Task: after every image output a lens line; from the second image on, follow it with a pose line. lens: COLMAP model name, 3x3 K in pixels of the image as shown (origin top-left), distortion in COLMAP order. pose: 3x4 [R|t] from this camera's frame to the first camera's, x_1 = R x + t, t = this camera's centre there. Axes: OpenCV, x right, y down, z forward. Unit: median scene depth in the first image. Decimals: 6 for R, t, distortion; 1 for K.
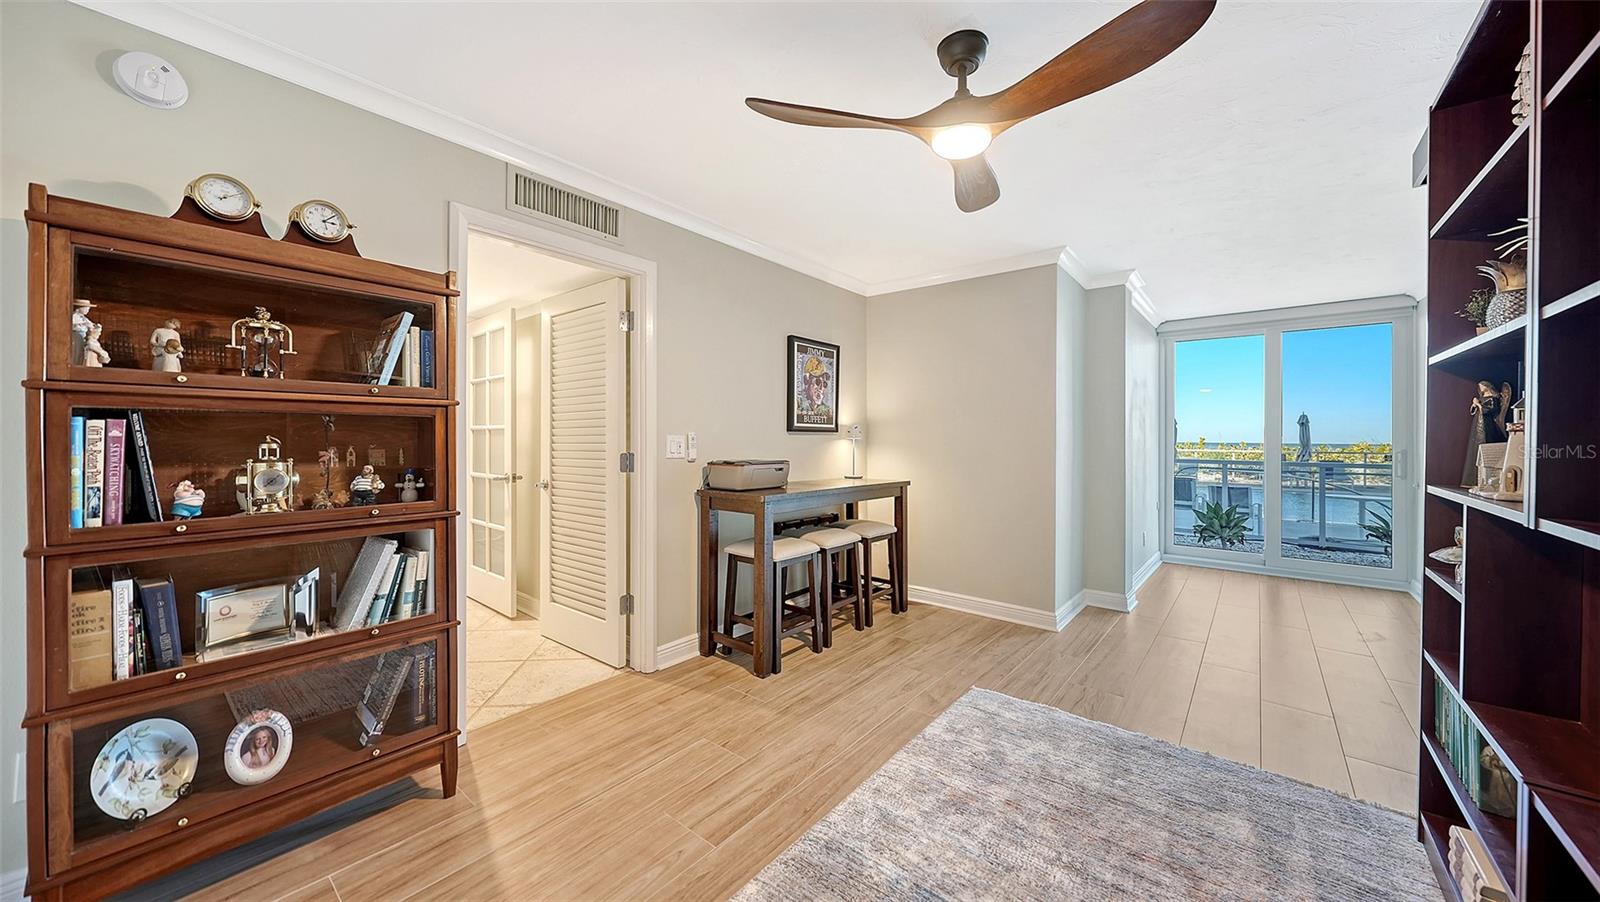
lens RADIAL K [[556.2, 0, 795.2], [0, 556.2, 445.7], [0, 0, 1]] dist [-0.002019, 0.000290]
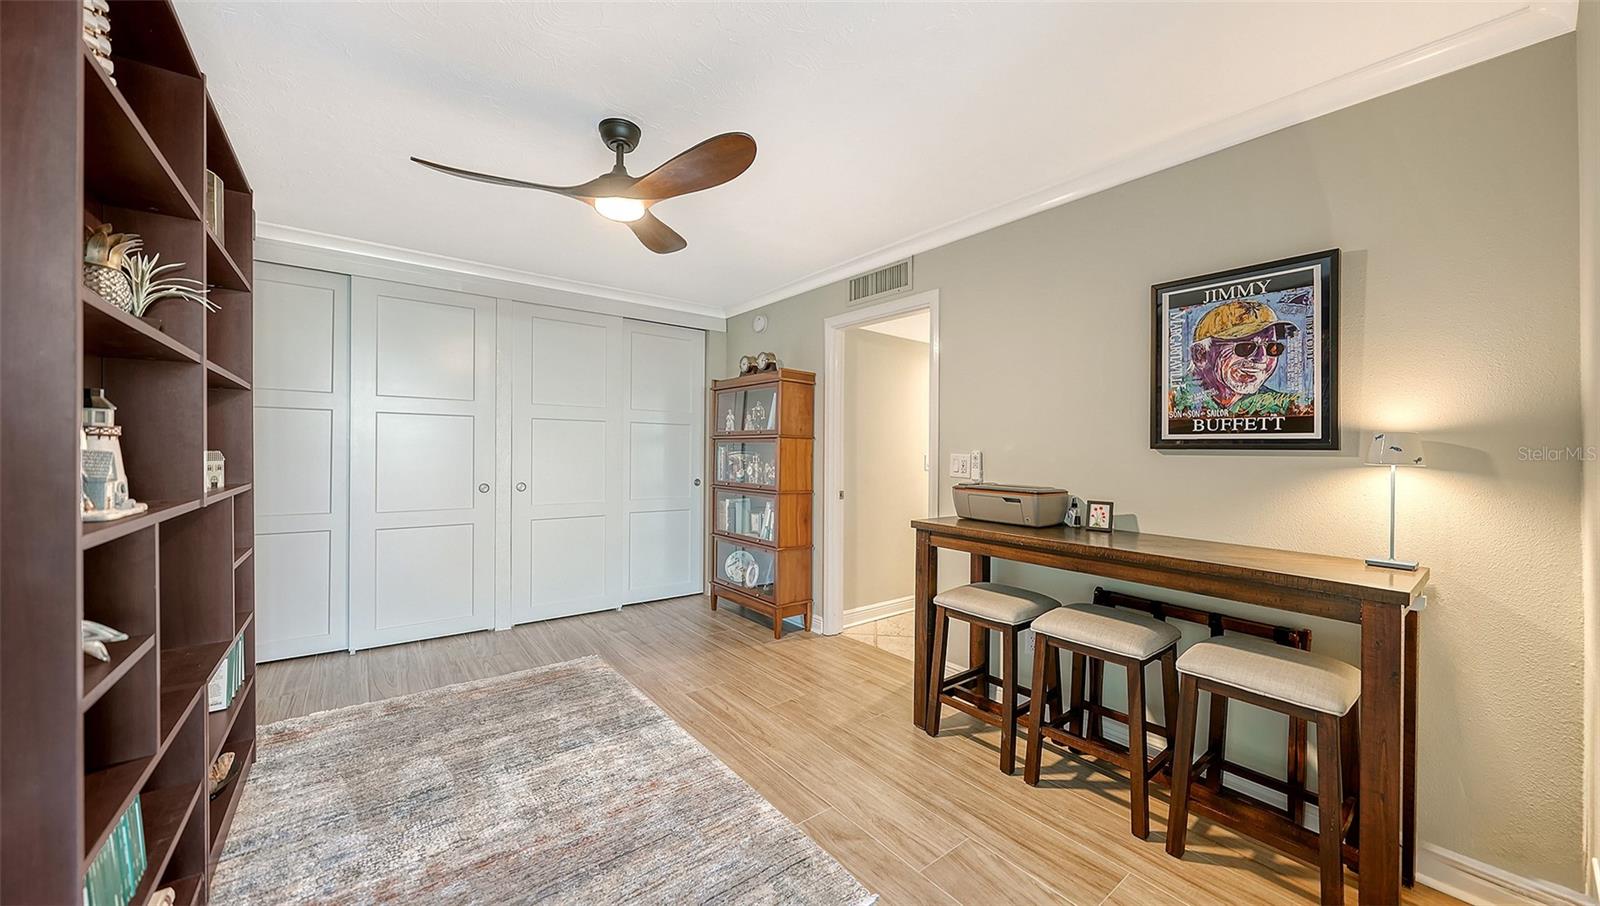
lens RADIAL K [[577.0, 0, 800.0], [0, 577.0, 453.0], [0, 0, 1]] dist [-0.000348, -0.000034]
pose [[-0.221214, 0.002950, -0.975221, 0.663145], [-0.022194, 0.999721, 0.008058, -0.016973], [0.974973, 0.023426, -0.221087, 0.757560]]
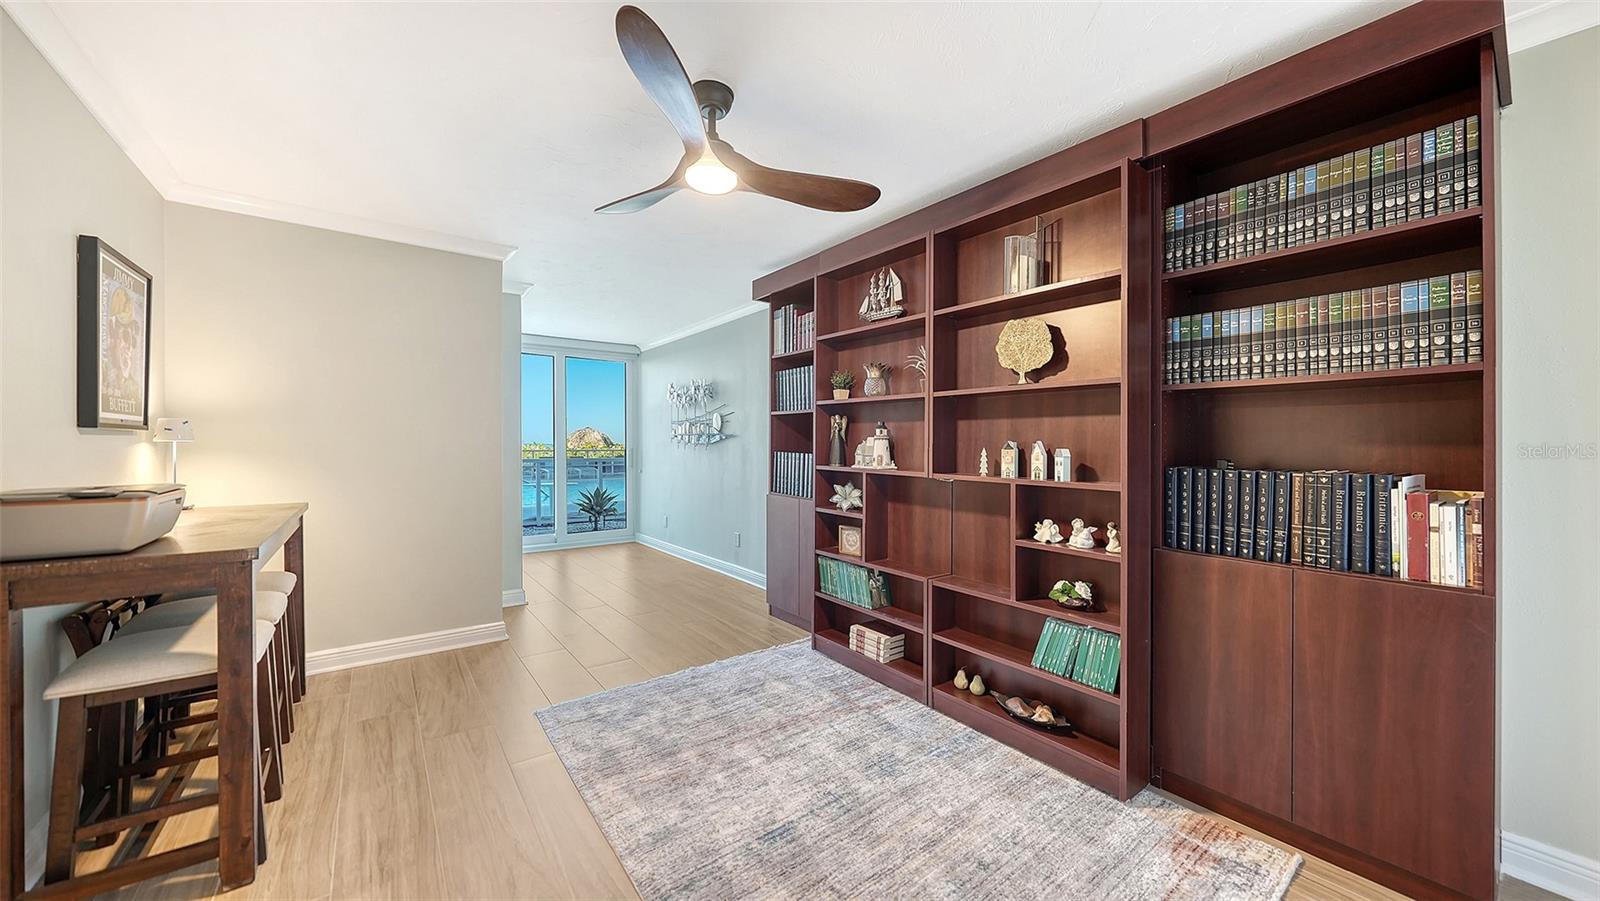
lens RADIAL K [[565.3, 0, 803.2], [0, 565.3, 439.3], [0, 0, 1]] dist [0.002842, -0.000501]
pose [[0.230911, -0.000037, 0.972975, -0.353505], [0.014910, 0.999883, -0.003501, -0.003053], [-0.972861, 0.015316, 0.230884, 0.252651]]
